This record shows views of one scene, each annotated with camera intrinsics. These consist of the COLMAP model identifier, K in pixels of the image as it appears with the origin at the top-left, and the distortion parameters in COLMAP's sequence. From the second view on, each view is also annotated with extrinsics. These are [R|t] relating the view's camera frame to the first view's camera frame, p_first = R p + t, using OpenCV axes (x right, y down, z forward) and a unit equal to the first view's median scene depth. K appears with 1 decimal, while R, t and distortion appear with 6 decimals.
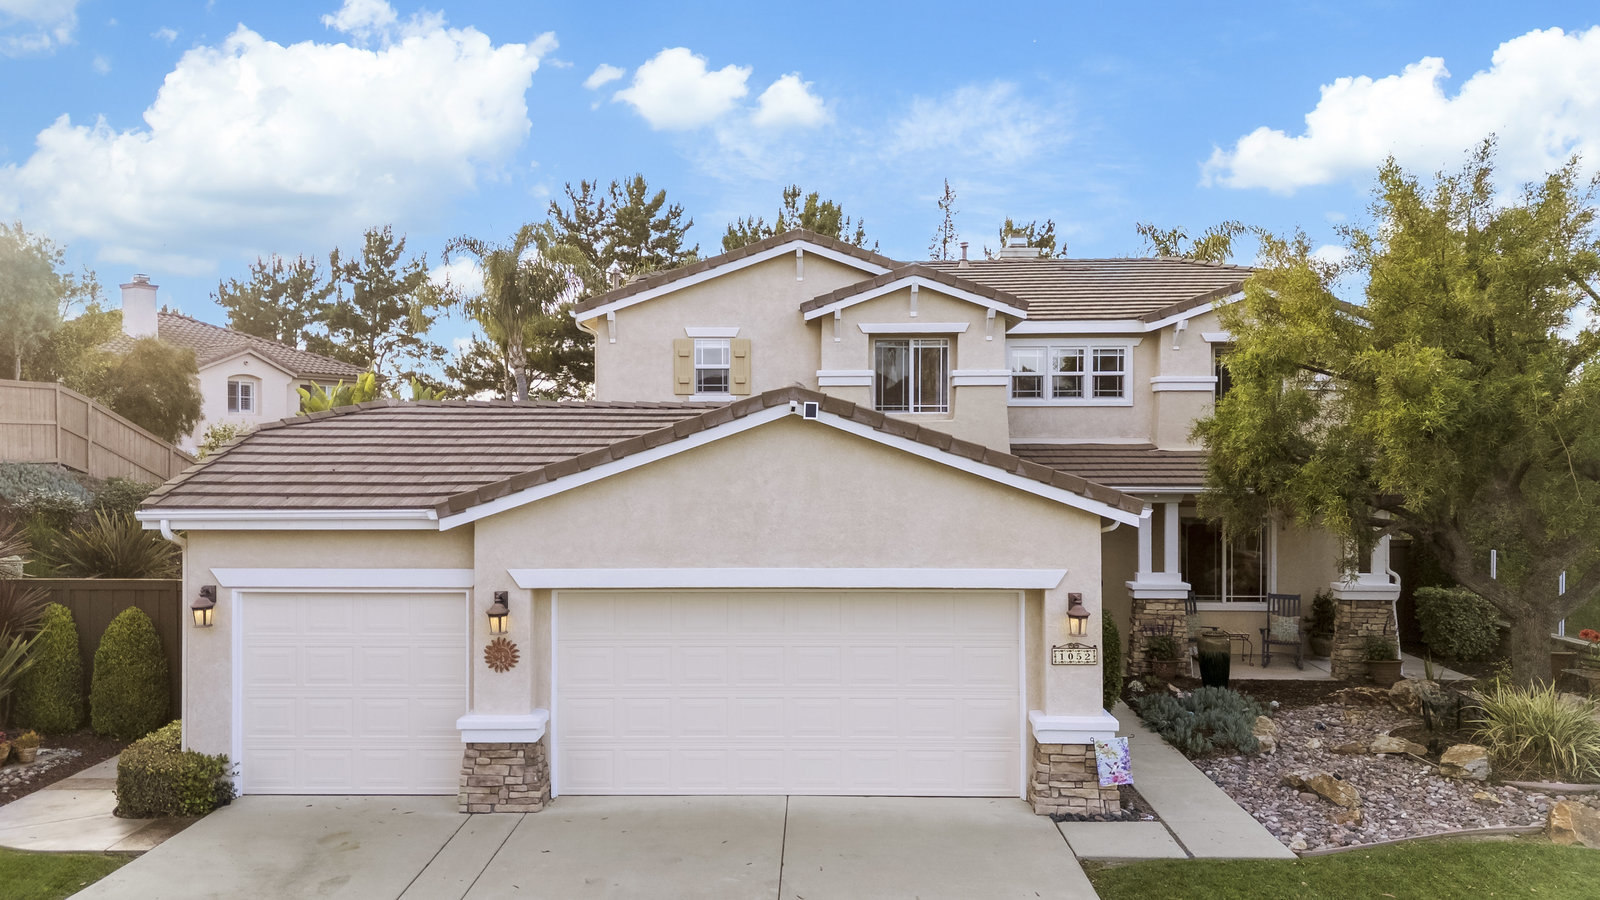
lens RADIAL K [[1160.0, 0, 804.4], [0, 1160.0, 477.5], [0, 0, 1]] dist [0.042740, -0.003542]
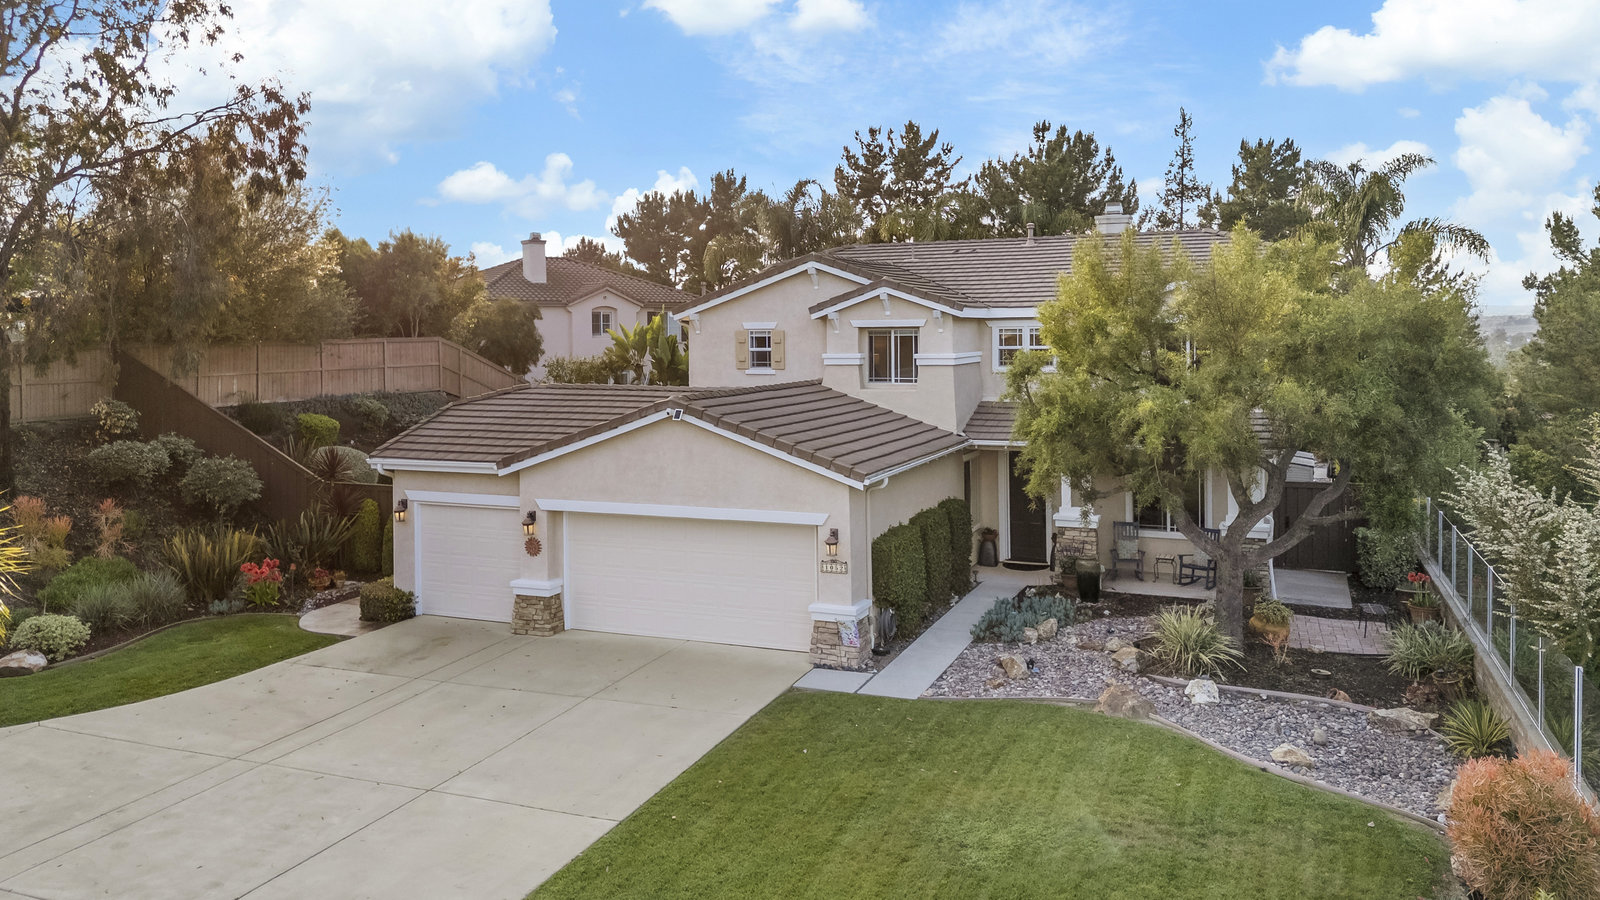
lens RADIAL K [[1135.5, 0, 800.5], [0, 1135.5, 418.0], [0, 0, 1]] dist [0.119021, -0.001225]
pose [[0.935318, 0.019808, -0.353254, 0.702224], [-0.000452, 0.998498, 0.054791, -0.132841], [0.353808, -0.051088, 0.933922, -0.451219]]
